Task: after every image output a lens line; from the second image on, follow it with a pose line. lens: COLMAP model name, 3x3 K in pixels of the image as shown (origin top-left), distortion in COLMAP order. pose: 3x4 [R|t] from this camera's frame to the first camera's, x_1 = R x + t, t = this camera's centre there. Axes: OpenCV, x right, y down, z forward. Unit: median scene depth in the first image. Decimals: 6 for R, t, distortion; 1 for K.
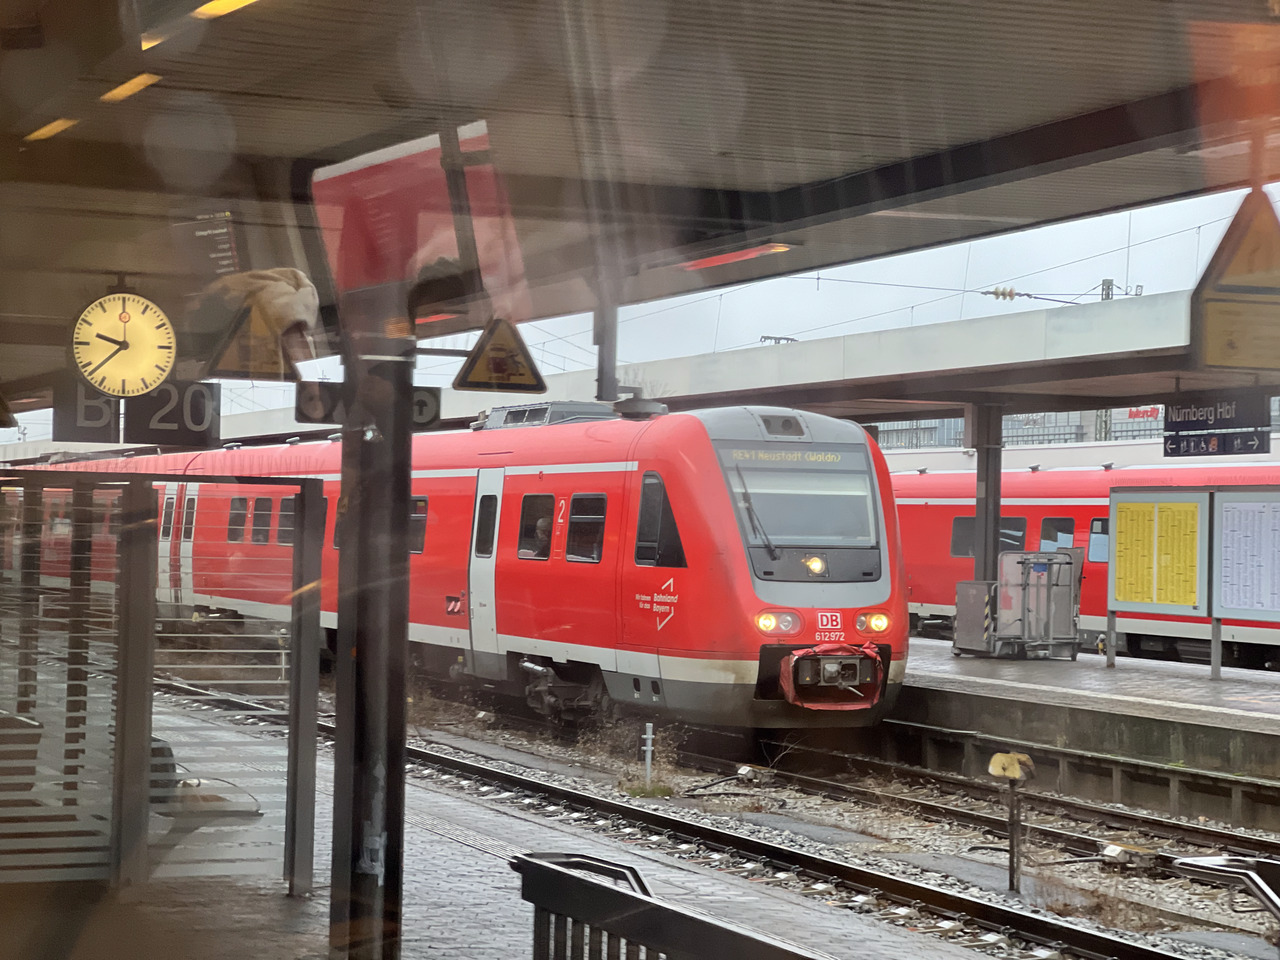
lens RADIAL K [[2853.3, 0, 671.3], [0, 2853.3, 511.0], [0, 0, 1]] dist [0.165306, 0.000000]
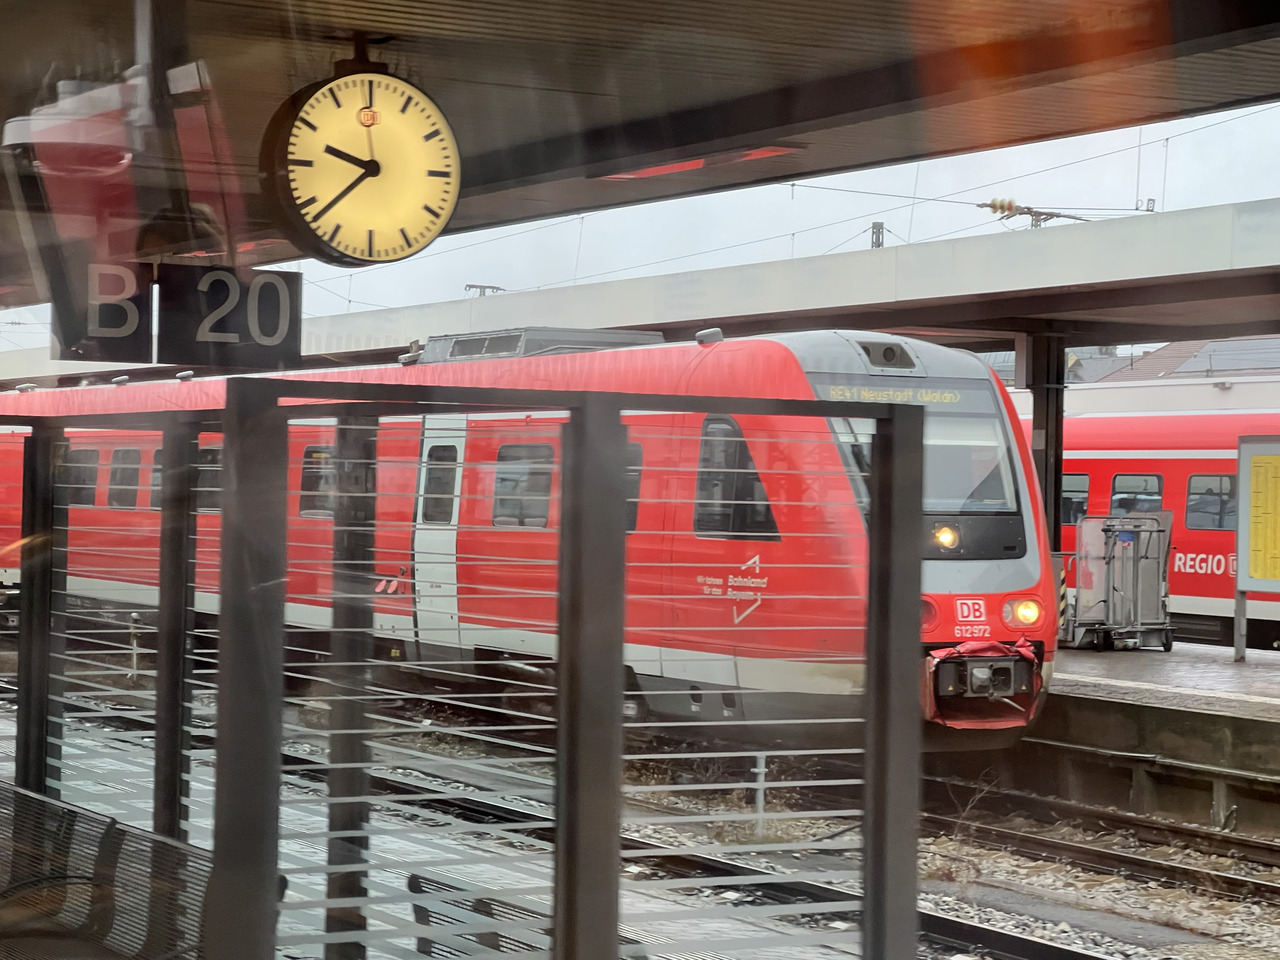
lens RADIAL K [[2870.1, 0, 659.9], [0, 2870.1, 463.8], [0, 0, 1]] dist [0.187812, 0.000000]
pose [[0.994116, 0.000098, 0.108324, -0.110991], [-0.000062, 1.000000, -0.000334, -0.000412], [-0.108324, 0.000325, 0.994116, 0.251939]]
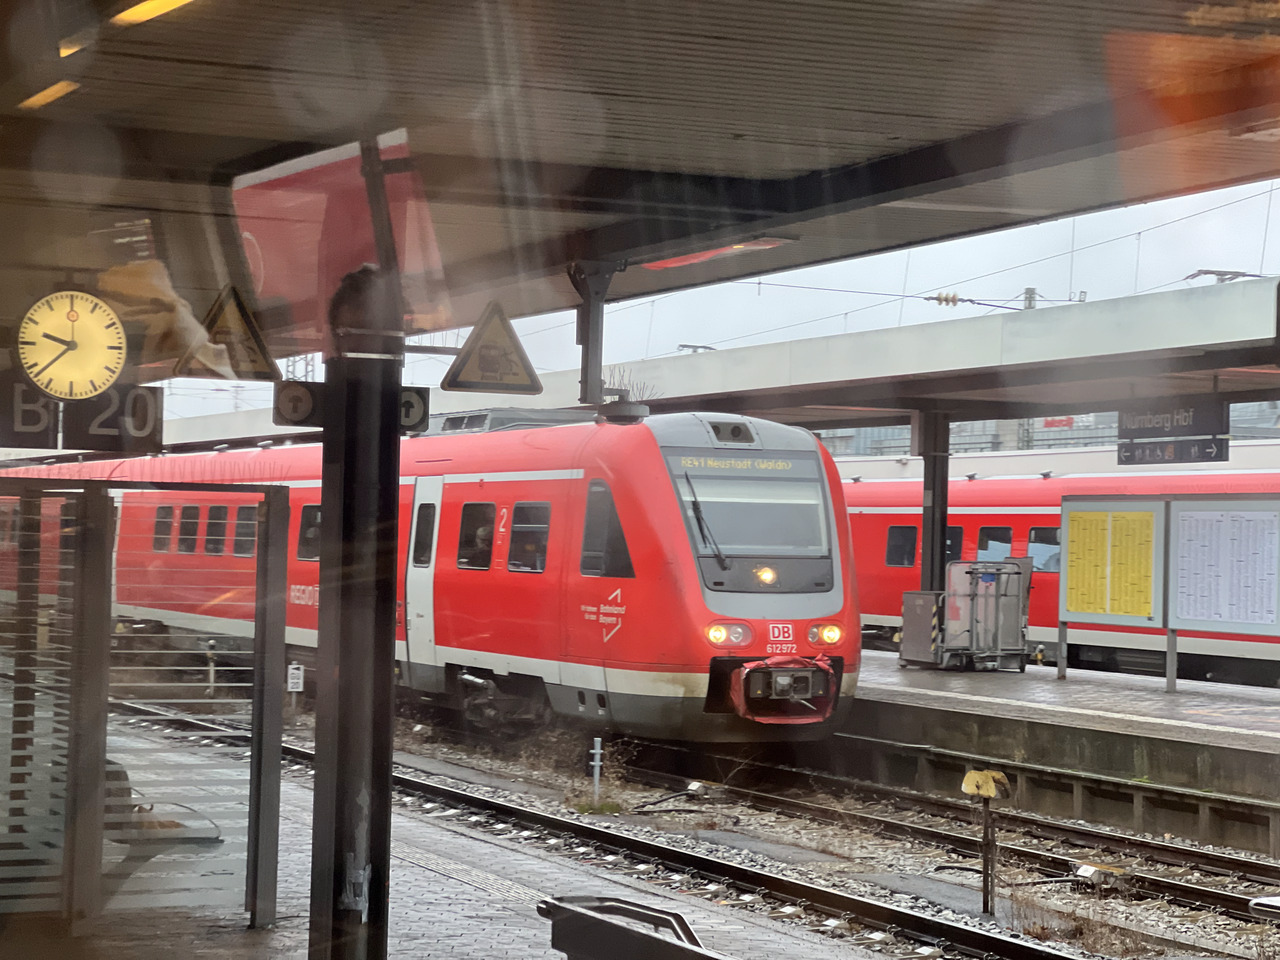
lens RADIAL K [[2853.3, 0, 639.0], [0, 2853.3, 513.4], [0, 0, 1]] dist [0.165306, 0.000000]
pose [[0.999826, 0.000815, 0.018655, -0.011516], [-0.000775, 0.999997, -0.002120, -0.000112], [-0.018657, 0.002106, 0.999824, 0.025272]]
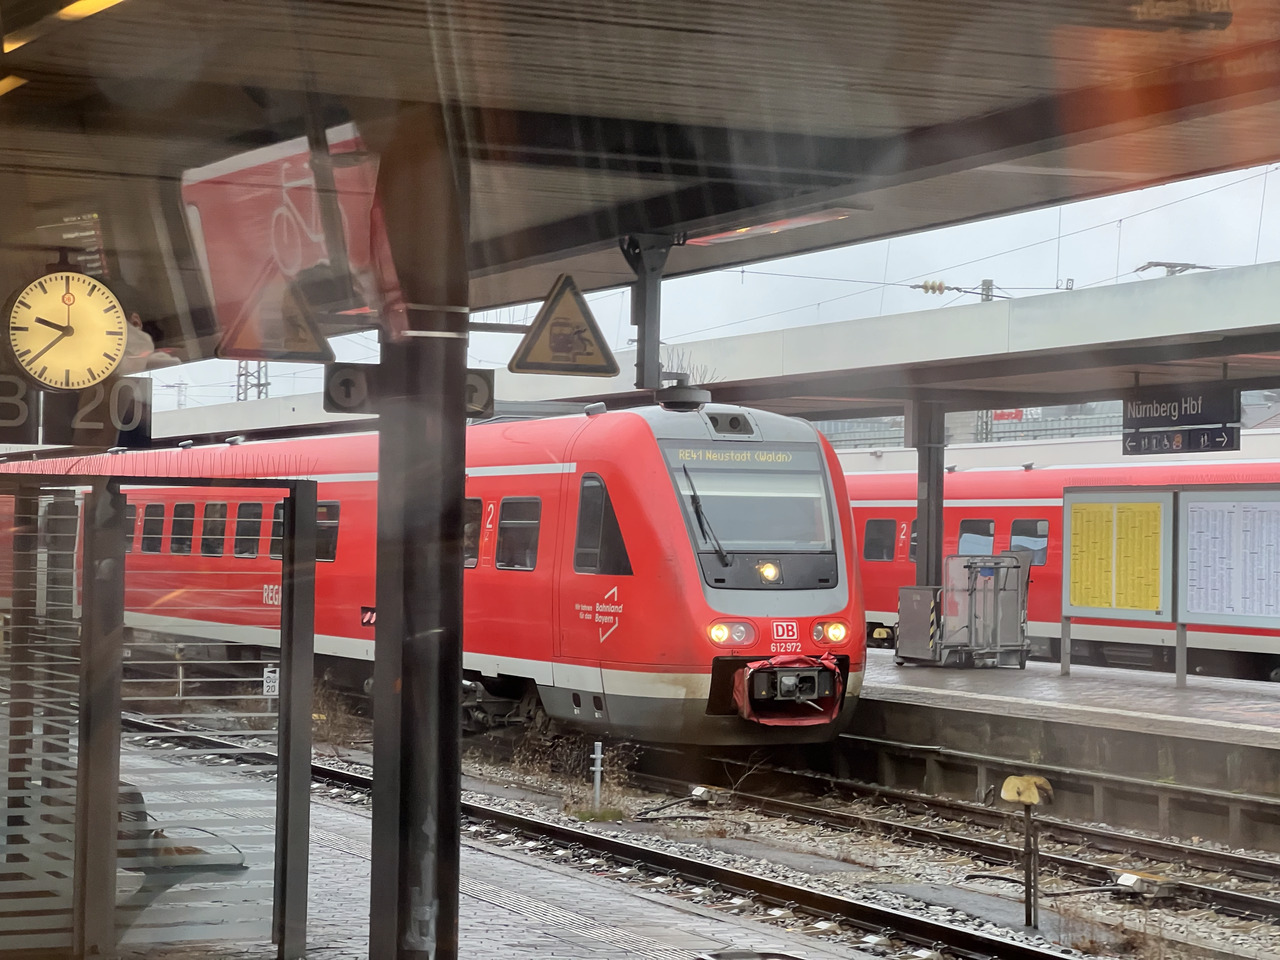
lens RADIAL K [[2853.3, 0, 674.0], [0, 2853.3, 508.7], [0, 0, 1]] dist [0.165306, 0.000000]
pose [[0.998765, -0.006621, 0.049247, -0.027612], [0.006731, 0.999975, -0.002071, -0.000068], [-0.049232, 0.002400, 0.998785, 0.062413]]
